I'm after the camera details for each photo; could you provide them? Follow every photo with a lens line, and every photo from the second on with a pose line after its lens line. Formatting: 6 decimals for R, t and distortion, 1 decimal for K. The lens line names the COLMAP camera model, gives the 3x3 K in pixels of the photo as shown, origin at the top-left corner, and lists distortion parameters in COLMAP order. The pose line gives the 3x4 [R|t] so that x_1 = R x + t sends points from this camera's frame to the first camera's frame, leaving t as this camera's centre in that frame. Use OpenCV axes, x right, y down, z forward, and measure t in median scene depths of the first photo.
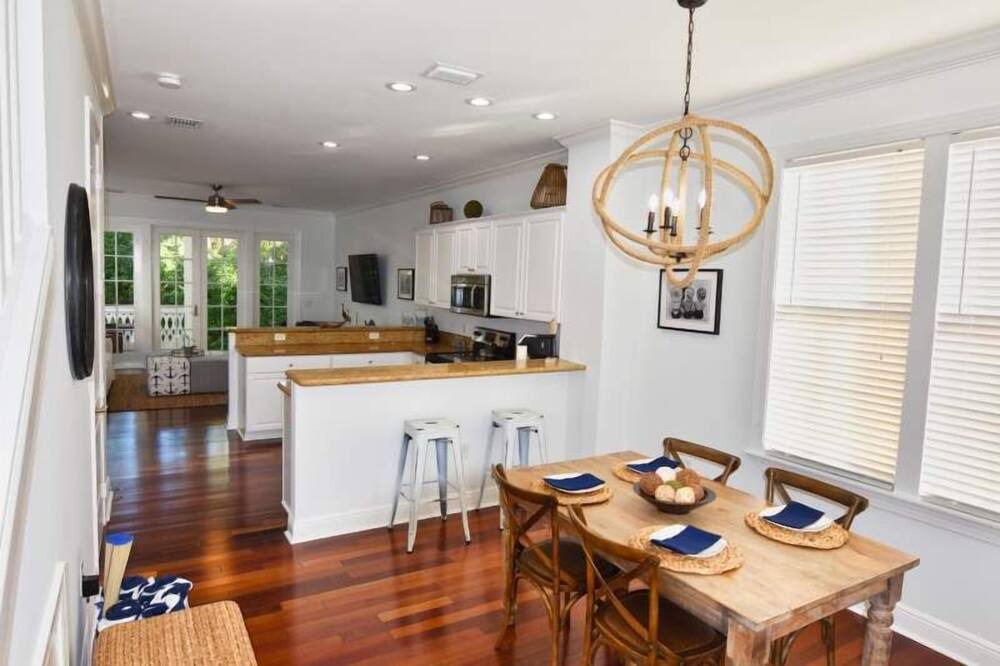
lens RADIAL K [[608.0, 0, 500.0], [0, 608.0, 333.0], [0, 0, 1]] dist [-0.013200, -0.002981]
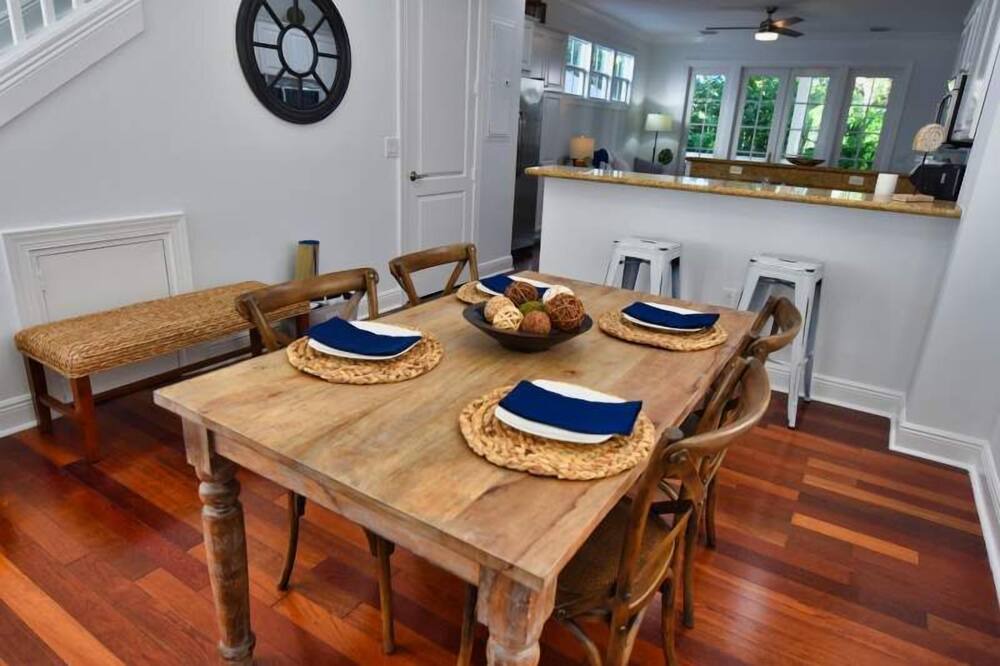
lens RADIAL K [[608.0, 0, 500.0], [0, 608.0, 333.0], [0, 0, 1]] dist [-0.013200, -0.002981]
pose [[0.448633, 0.278177, -0.849321, 0.259031], [-0.110095, 0.960289, 0.256368, 0.038228], [0.886909, -0.021509, 0.461443, 0.219617]]
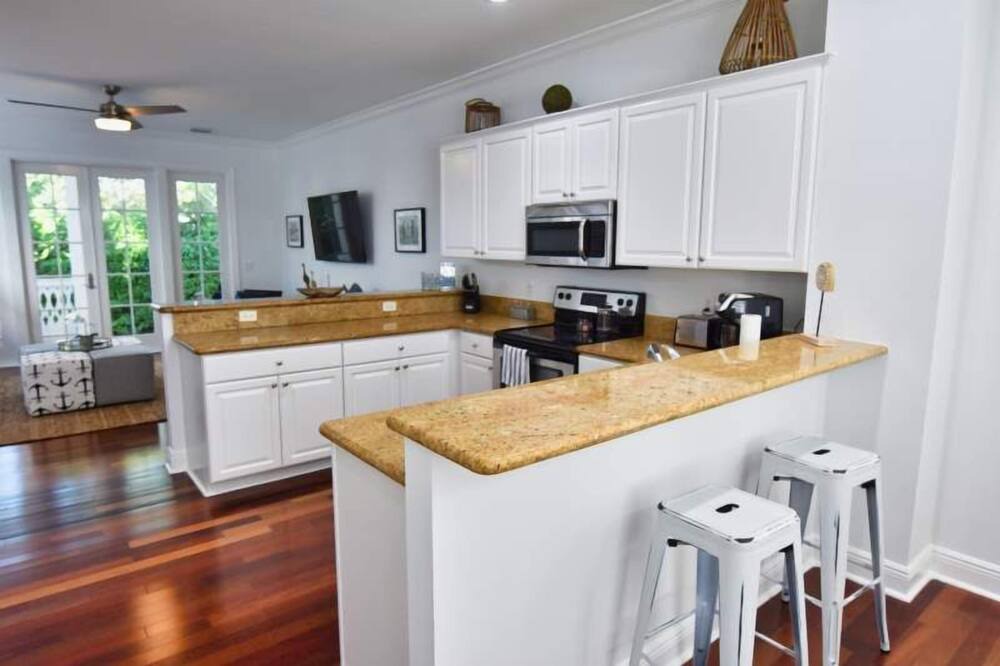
lens RADIAL K [[608.0, 0, 500.0], [0, 608.0, 333.0], [0, 0, 1]] dist [-0.013200, -0.002981]
pose [[0.989896, -0.052184, 0.131844, -0.157282], [0.043309, 0.996655, 0.069306, -0.006337], [-0.135019, -0.062896, 0.988845, 0.293746]]
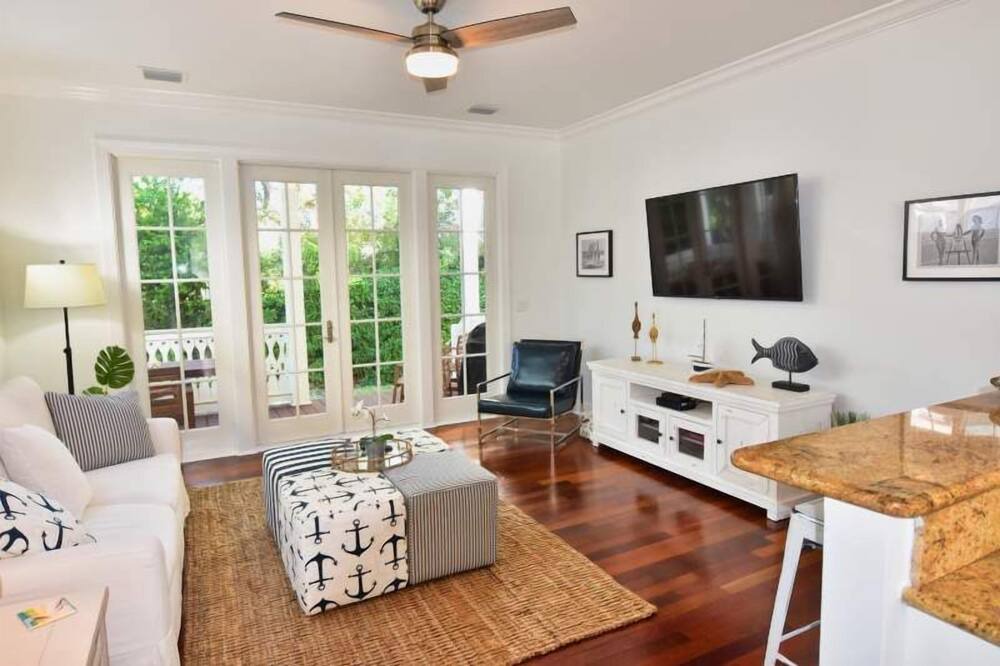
lens RADIAL K [[608.0, 0, 500.0], [0, 608.0, 333.0], [0, 0, 1]] dist [-0.013200, -0.002981]
pose [[0.996231, -0.053984, -0.067892, -0.426338], [0.055125, 0.998366, 0.015047, -0.047092], [0.066968, -0.018733, 0.997579, 0.657330]]
